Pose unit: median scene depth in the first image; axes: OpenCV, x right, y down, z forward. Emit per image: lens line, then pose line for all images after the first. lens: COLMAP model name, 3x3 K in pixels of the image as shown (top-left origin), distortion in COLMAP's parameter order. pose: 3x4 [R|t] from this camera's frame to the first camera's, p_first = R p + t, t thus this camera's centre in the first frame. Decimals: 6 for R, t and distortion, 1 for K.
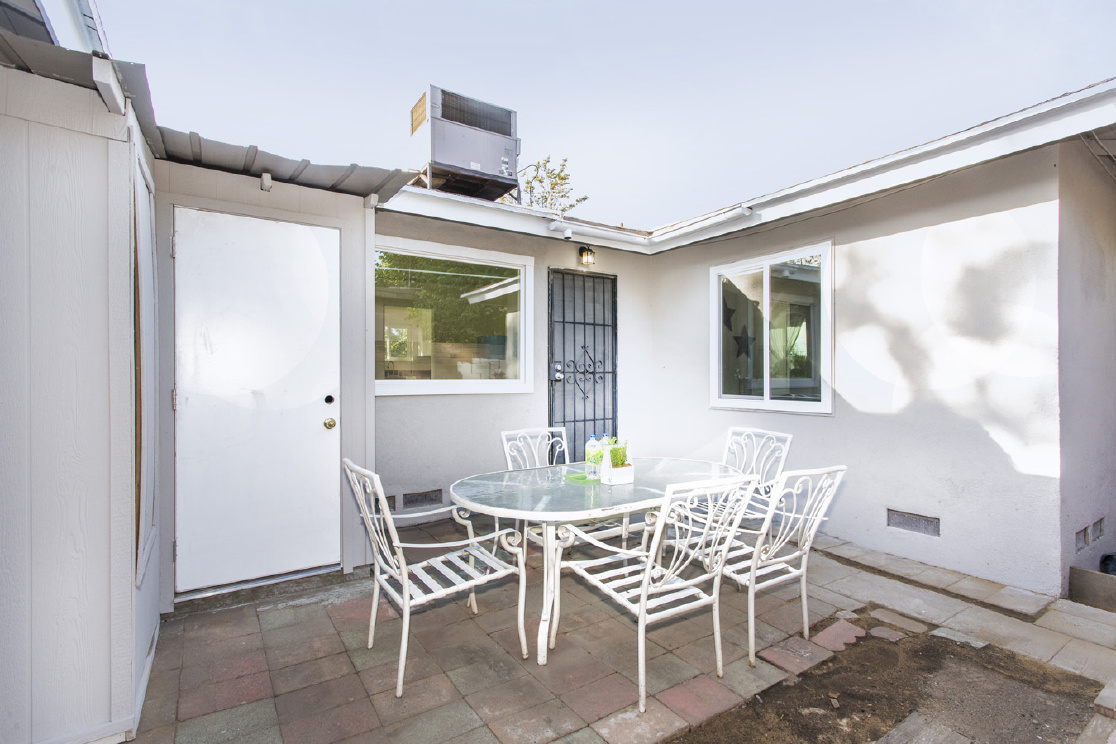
lens RADIAL K [[522.8, 0, 559.3], [0, 522.8, 376.1], [0, 0, 1]] dist [0.000534, 0.000826]
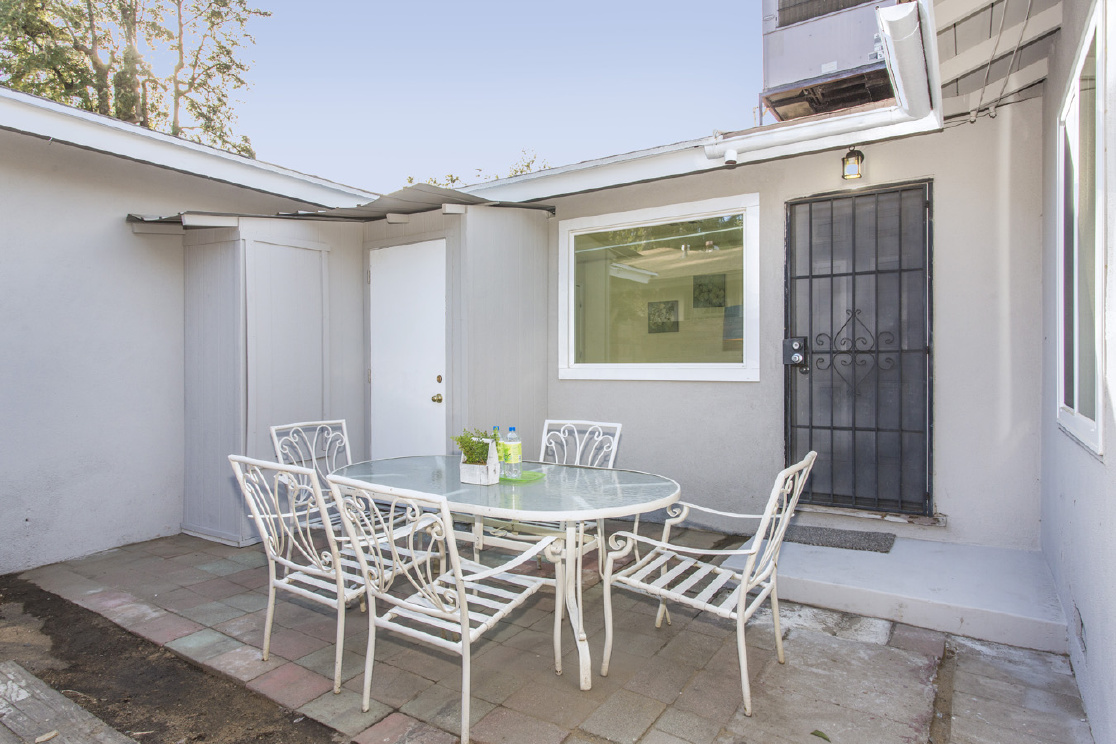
lens RADIAL K [[630.9, 0, 556.3], [0, 630.9, 368.9], [0, 0, 1]] dist [-0.016807, 0.000524]
pose [[0.408085, 0.005741, -0.912926, 0.618577], [0.004430, 0.999956, 0.008268, 0.005636], [0.912933, -0.007418, 0.408041, 0.391591]]
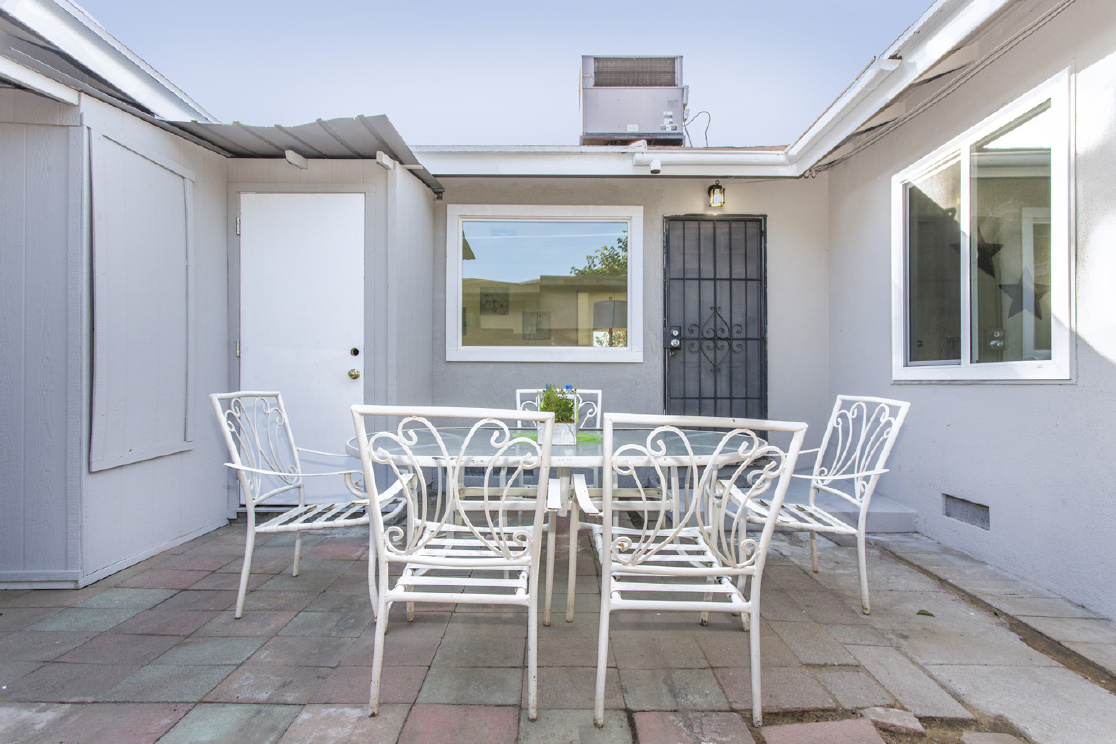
lens RADIAL K [[522.8, 0, 556.3], [0, 522.8, 377.4], [0, 0, 1]] dist [0.000534, 0.000826]
pose [[0.836691, -0.001144, -0.547674, 0.301978], [-0.003717, 0.999963, -0.007766, 0.062789], [0.547663, 0.008533, 0.836656, 0.197315]]
